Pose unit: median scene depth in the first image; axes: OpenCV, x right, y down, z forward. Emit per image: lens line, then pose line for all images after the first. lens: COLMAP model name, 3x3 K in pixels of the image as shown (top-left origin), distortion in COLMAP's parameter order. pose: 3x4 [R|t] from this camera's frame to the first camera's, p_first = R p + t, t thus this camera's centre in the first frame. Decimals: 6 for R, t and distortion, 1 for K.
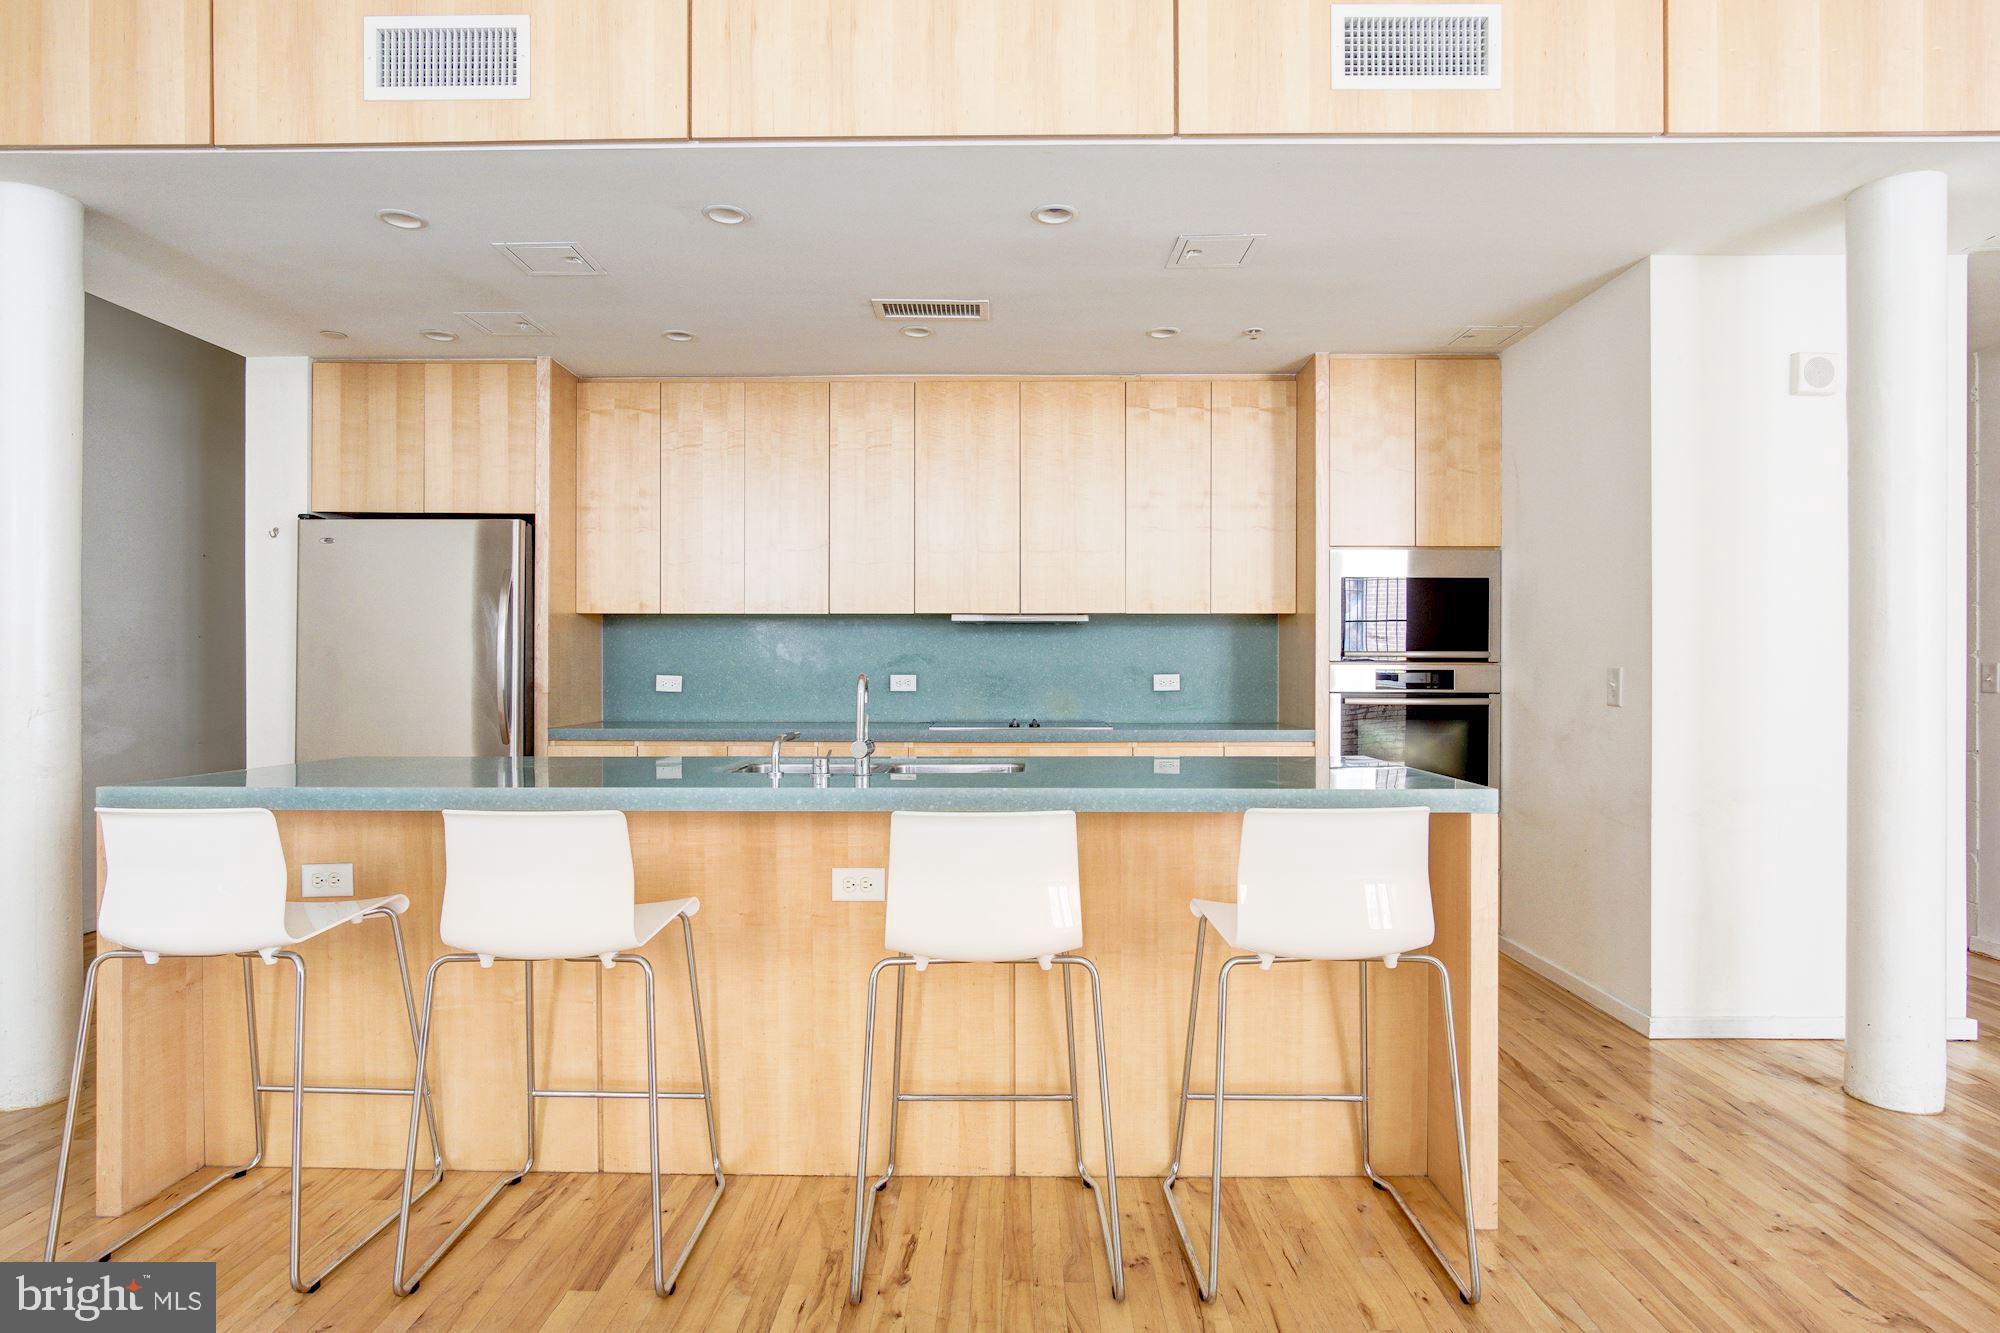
lens RADIAL K [[1082.4, 0, 1005.1], [0, 1082.4, 664.8], [0, 0, 1]] dist [-0.015546, 0.008746]
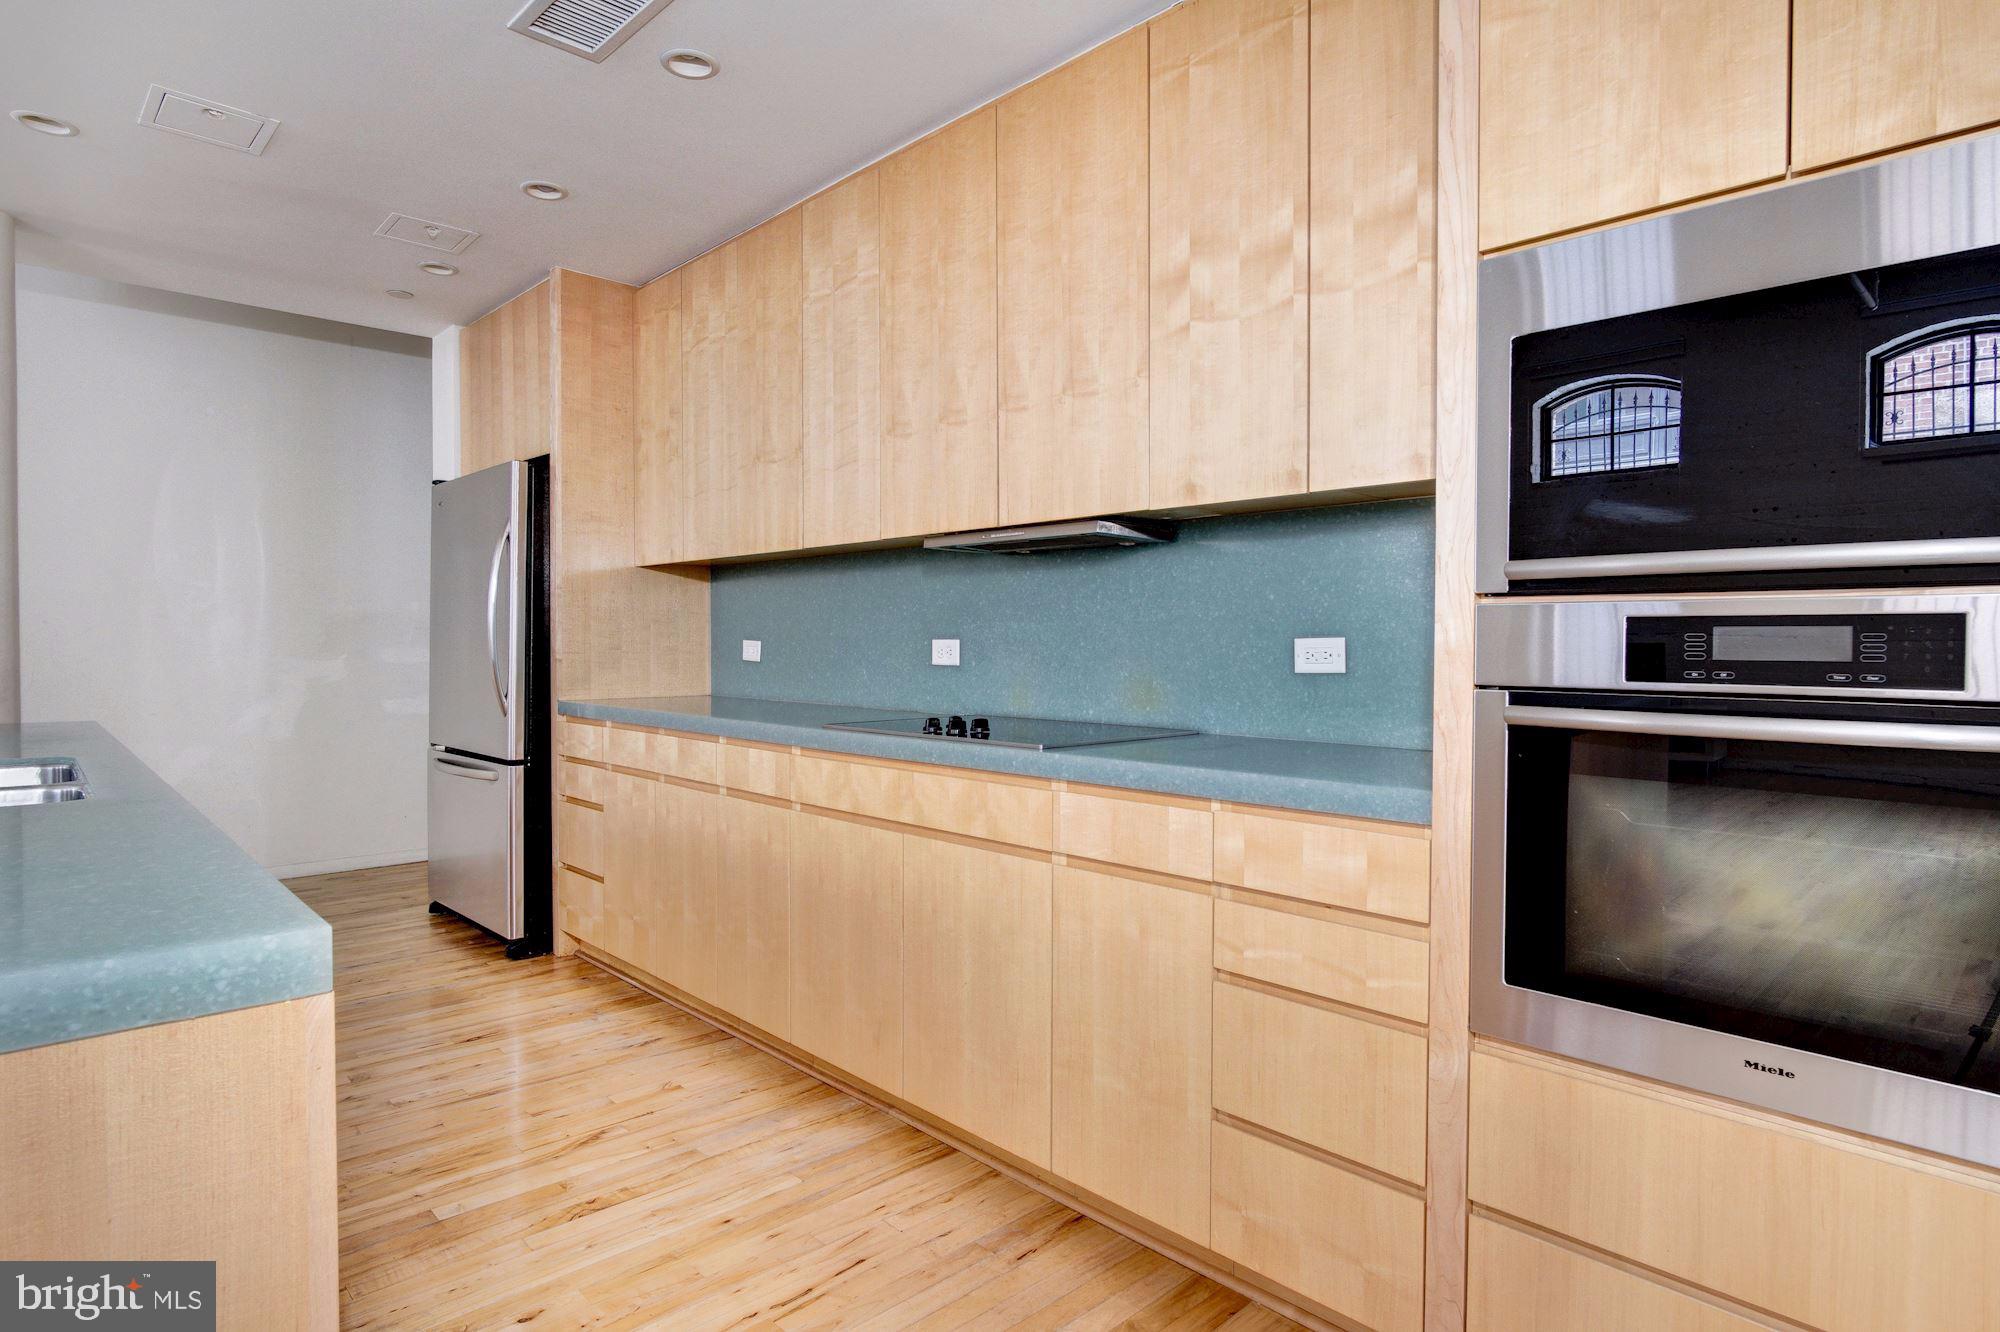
lens RADIAL K [[1077.0, 0, 984.4], [0, 1077.0, 665.4], [0, 0, 1]] dist [-0.019425, 0.004525]
pose [[0.698486, 0.016413, -0.715436, 0.419946], [0.000355, 0.999729, 0.023282, 0.010912], [0.715624, -0.016516, 0.698291, 0.633902]]
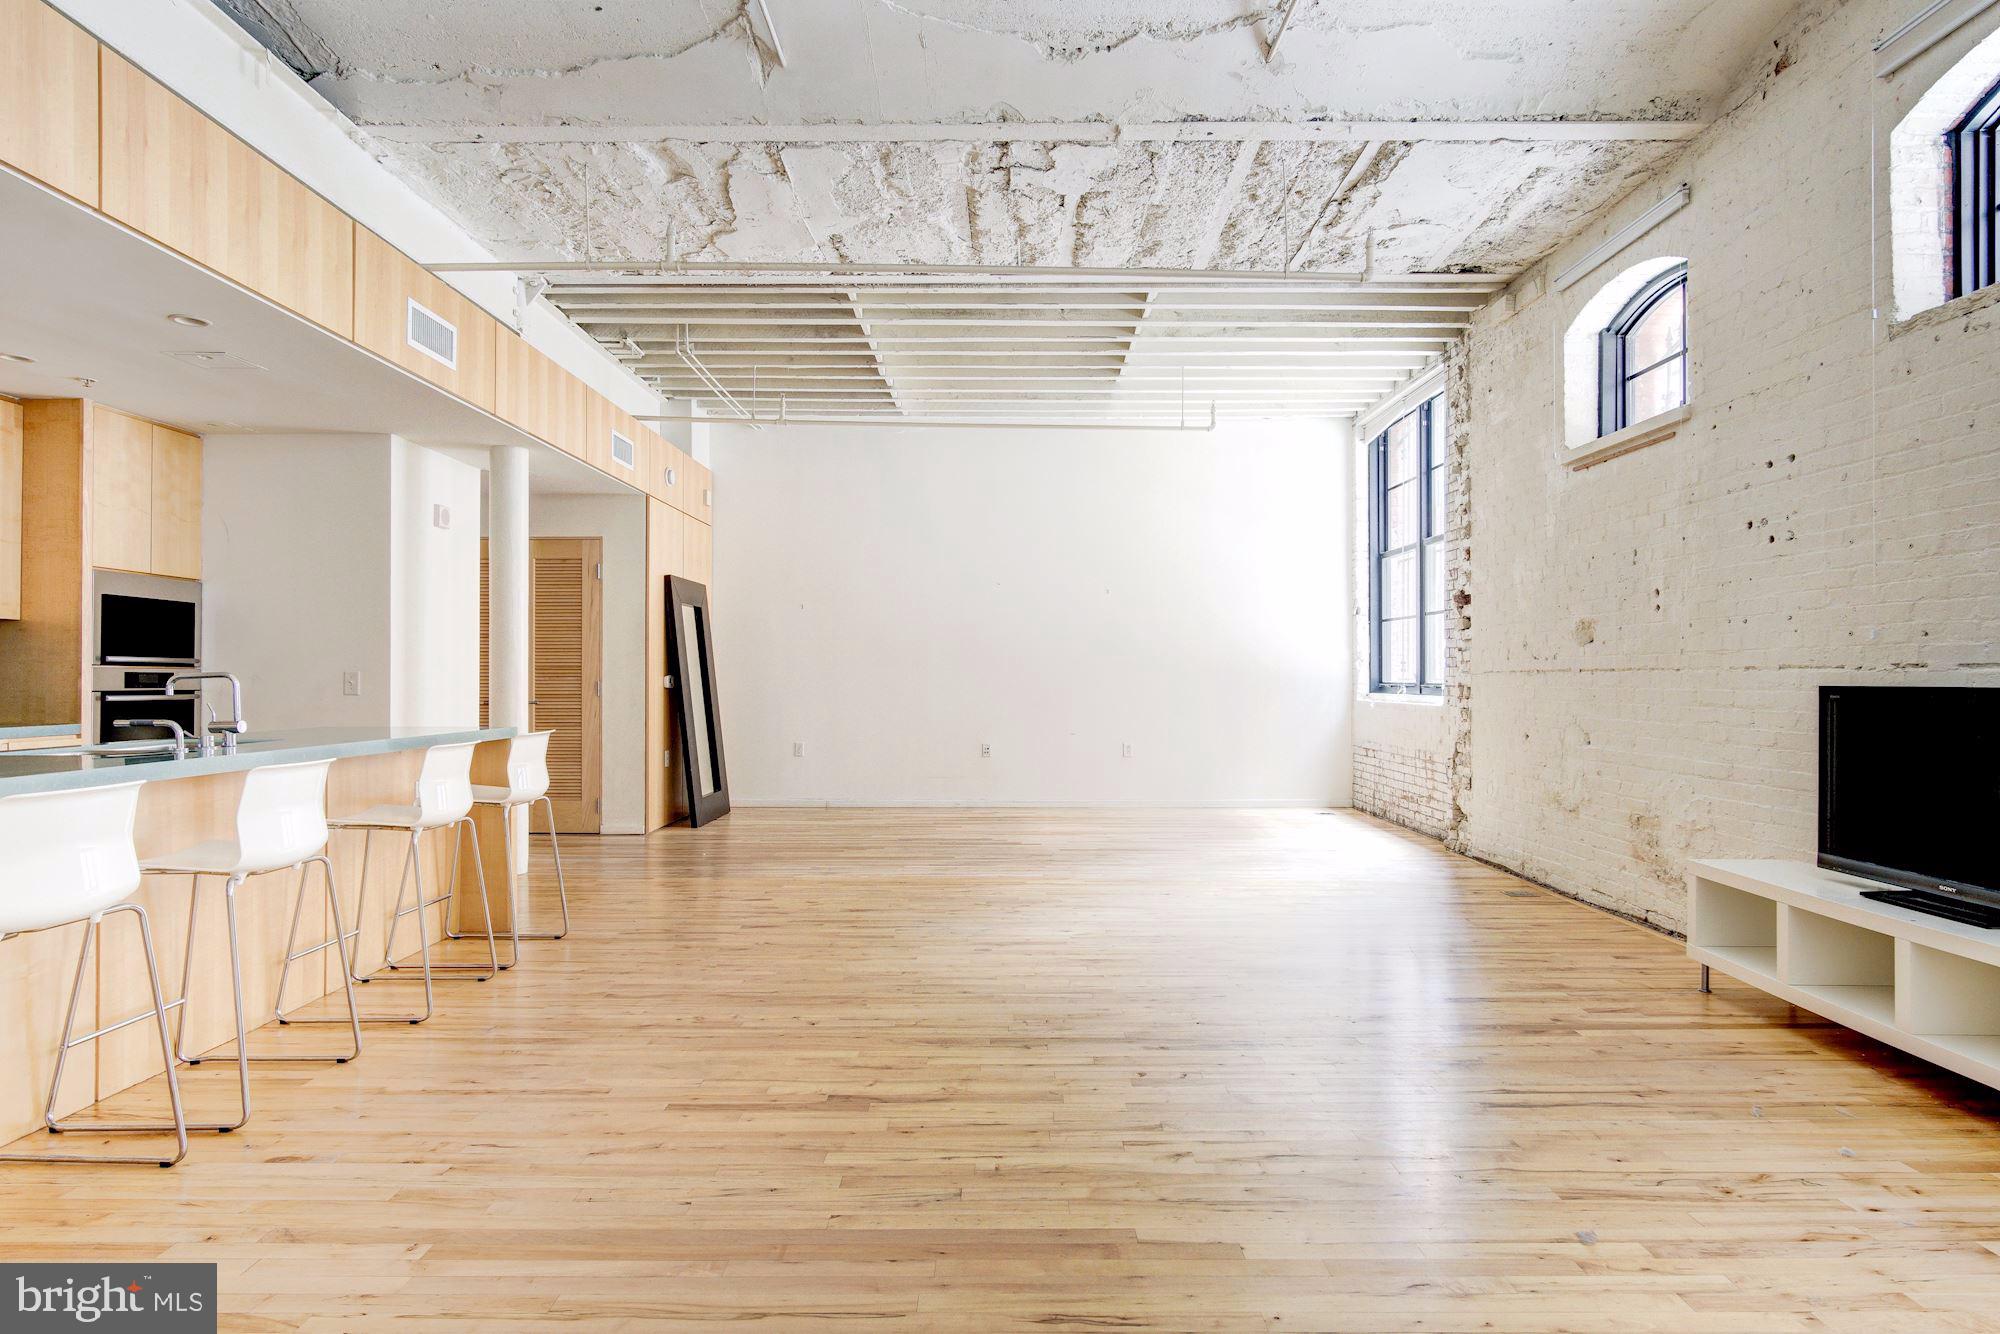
lens RADIAL K [[1077.0, 0, 981.8], [0, 1077.0, 675.1], [0, 0, 1]] dist [-0.019425, 0.004525]
pose [[0.007470, 0.003005, 0.999968, -0.819118], [-0.005533, 0.999980, -0.002964, 0.006198], [-0.999957, -0.005511, 0.007486, 0.025440]]
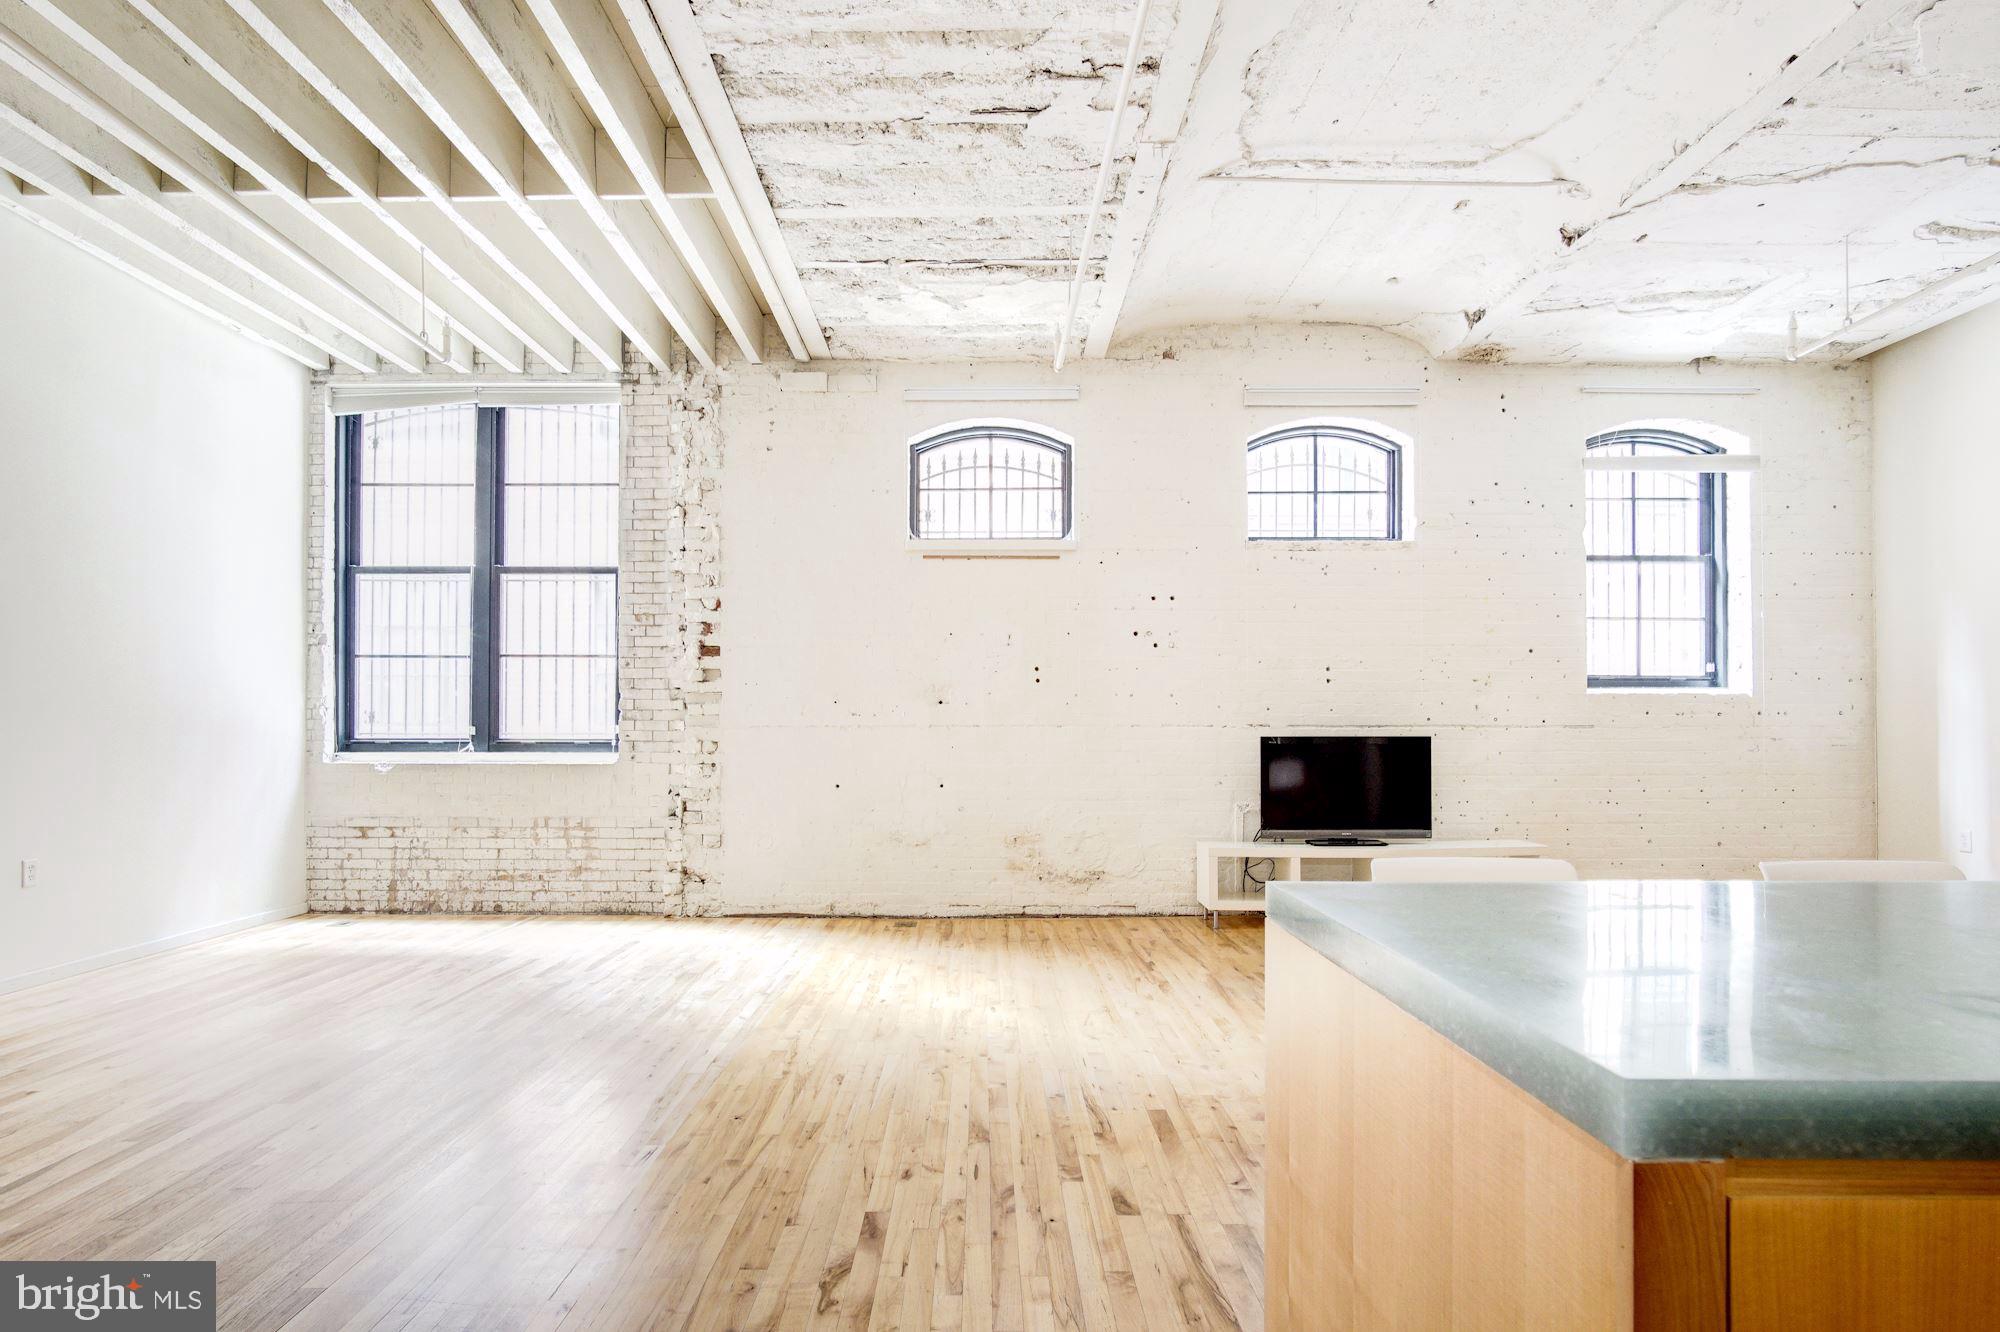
lens RADIAL K [[1082.4, 0, 979.2], [0, 1082.4, 717.8], [0, 0, 1]] dist [-0.015546, 0.008746]
pose [[-0.999989, 0.000080, -0.004609, 0.309862], [0.000153, 0.999874, -0.015871, 0.005924], [0.004607, -0.015872, -0.999863, 0.806689]]
